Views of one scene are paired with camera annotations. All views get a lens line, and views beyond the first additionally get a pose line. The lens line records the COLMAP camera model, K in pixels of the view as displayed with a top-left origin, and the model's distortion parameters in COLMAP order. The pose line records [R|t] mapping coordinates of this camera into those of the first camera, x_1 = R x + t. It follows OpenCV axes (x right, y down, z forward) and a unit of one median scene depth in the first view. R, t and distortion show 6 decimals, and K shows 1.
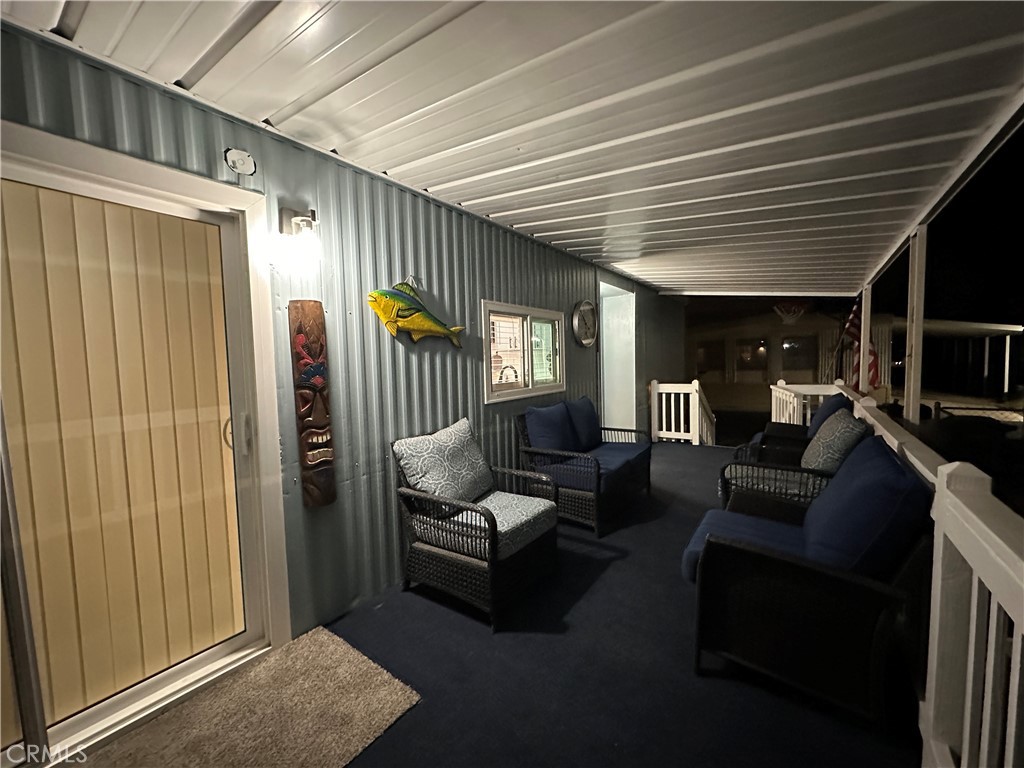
lens RADIAL K [[411.9, 0, 513.5], [0, 411.9, 386.0], [0, 0, 1]] dist [-0.000266, 0.000002]
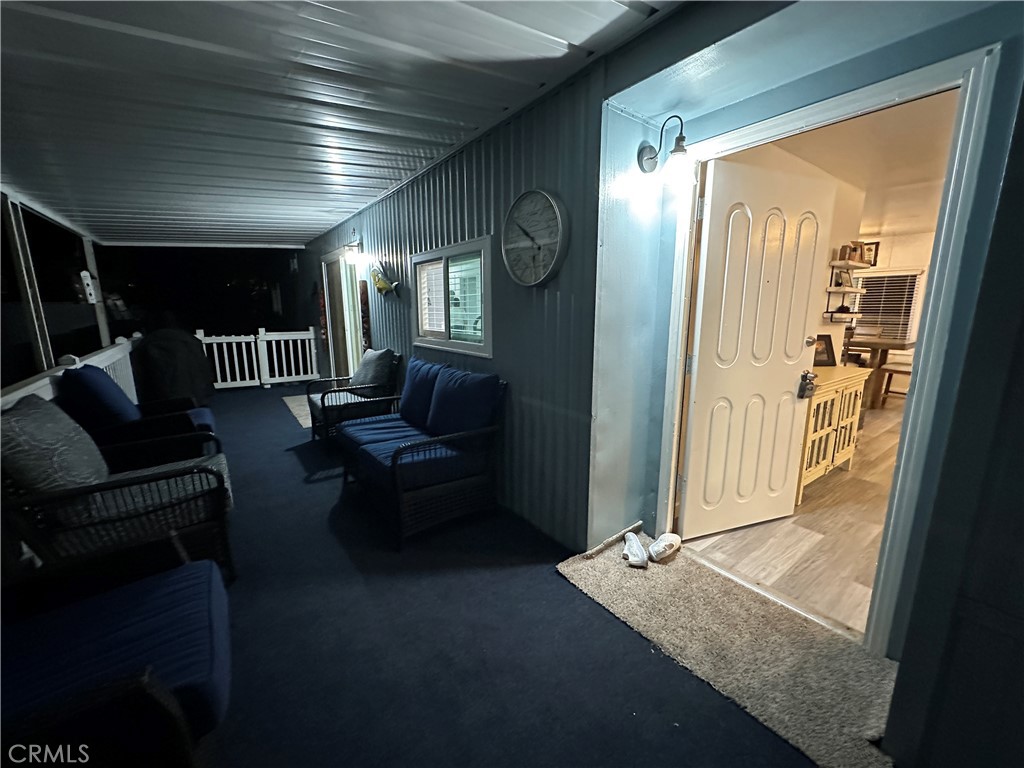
lens RADIAL K [[411.9, 0, 513.5], [0, 411.9, 386.0], [0, 0, 1]] dist [-0.000266, 0.000002]
pose [[-0.314854, 0.203019, -0.927173, 1.481254], [-0.054035, 0.971438, 0.231061, -0.199221], [0.947601, 0.122850, -0.294891, 2.493182]]
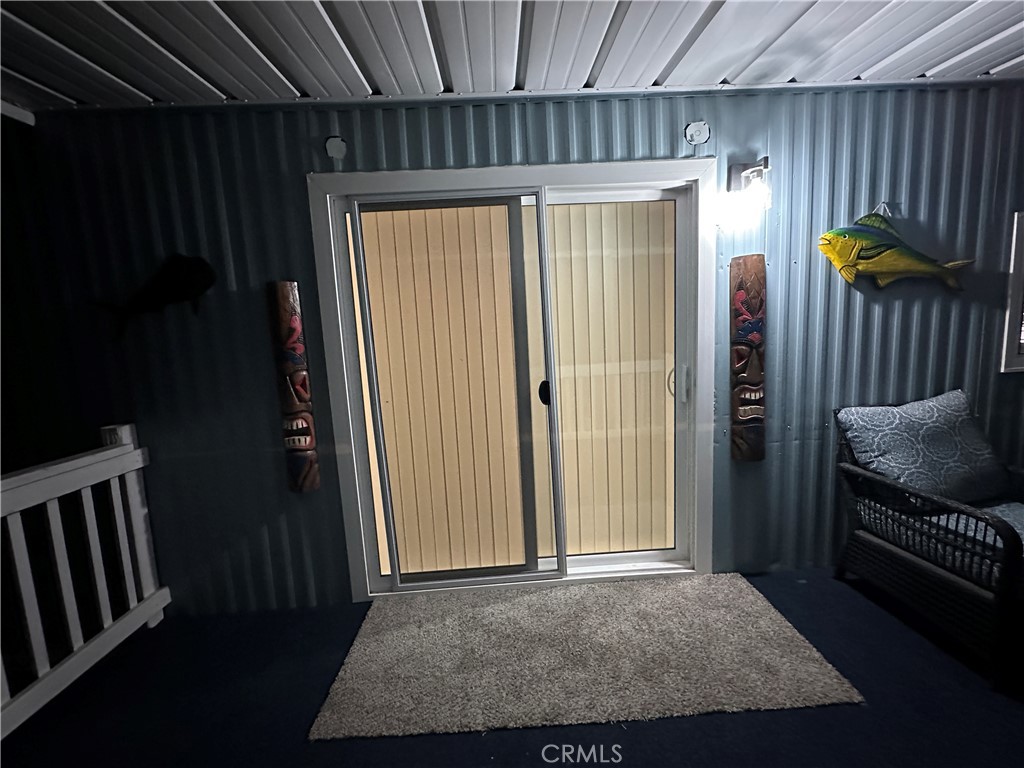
lens RADIAL K [[410.6, 0, 507.2], [0, 410.6, 385.7], [0, 0, 1]] dist [-0.002191, -0.000296]
pose [[0.611648, 0.090664, -0.785918, -0.052761], [-0.012342, 0.994384, 0.105108, 0.007227], [0.791034, -0.054590, 0.609332, -0.074349]]
